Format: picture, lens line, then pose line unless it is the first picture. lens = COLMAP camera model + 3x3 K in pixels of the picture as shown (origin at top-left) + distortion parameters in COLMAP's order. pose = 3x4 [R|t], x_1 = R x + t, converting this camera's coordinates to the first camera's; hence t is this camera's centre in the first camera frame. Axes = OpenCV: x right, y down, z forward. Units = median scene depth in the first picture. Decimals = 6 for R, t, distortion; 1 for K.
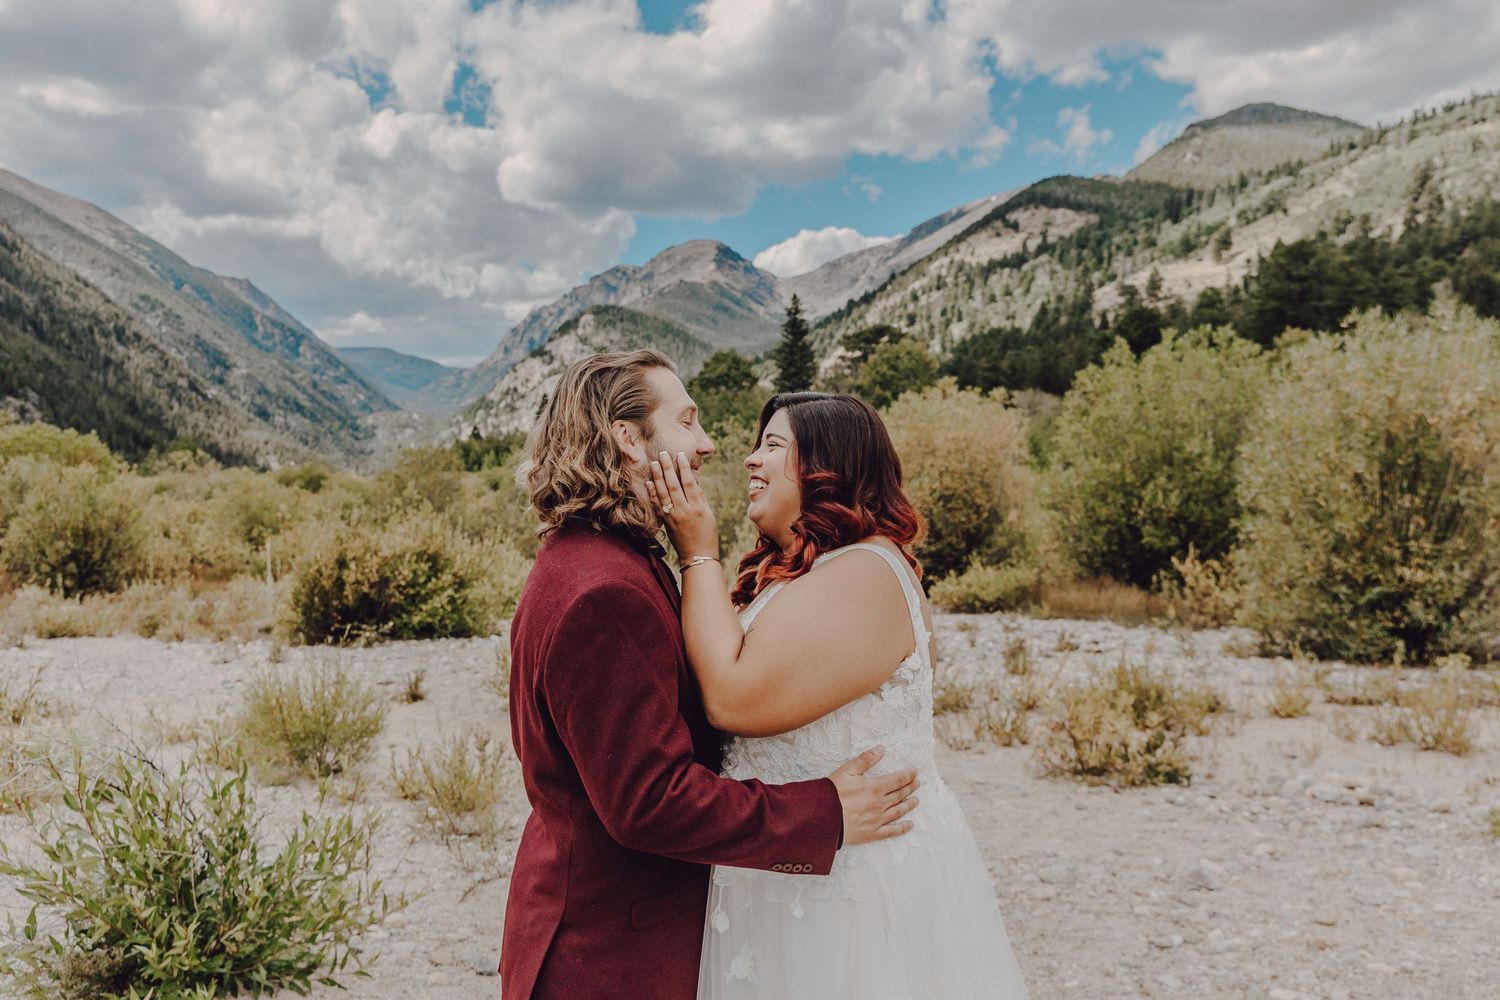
lens RADIAL K [[1978.1, 0, 961.1], [0, 1978.1, 496.9], [0, 0, 1]] dist [-0.000288, 0.043810]
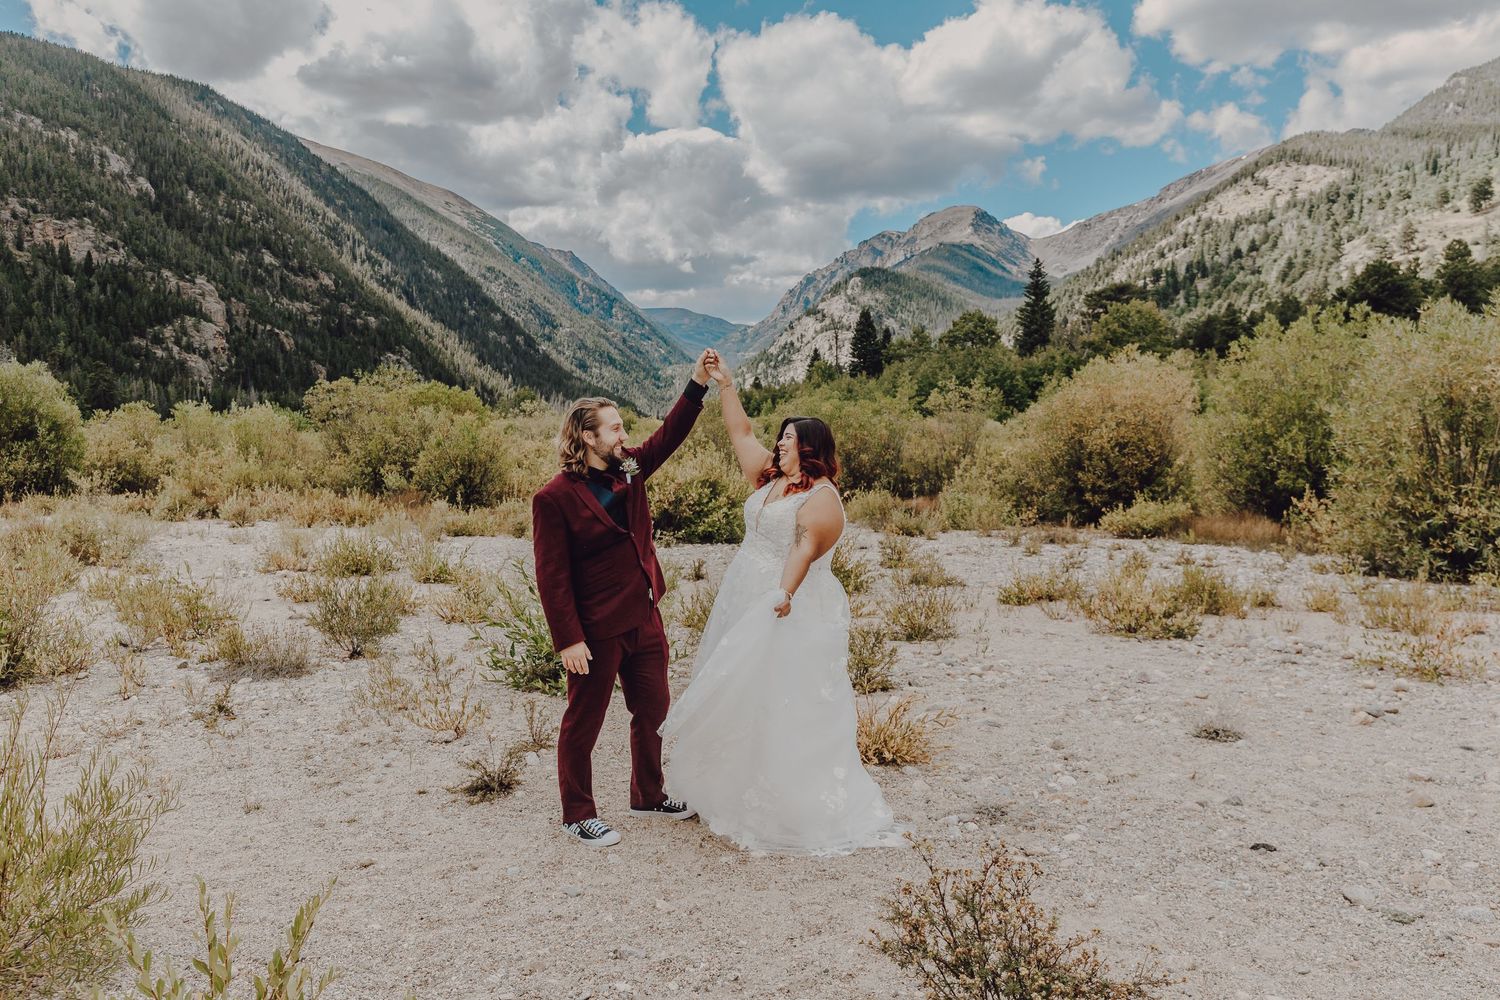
lens RADIAL K [[1998.7, 0, 754.6], [0, 1998.7, 459.3], [0, 0, 1]] dist [0.011395, 0.027109]
pose [[0.969656, 0.013536, -0.244098, 0.039365], [-0.011028, 0.999871, 0.011636, -0.001329], [0.244224, -0.008591, 0.969681, -0.133836]]
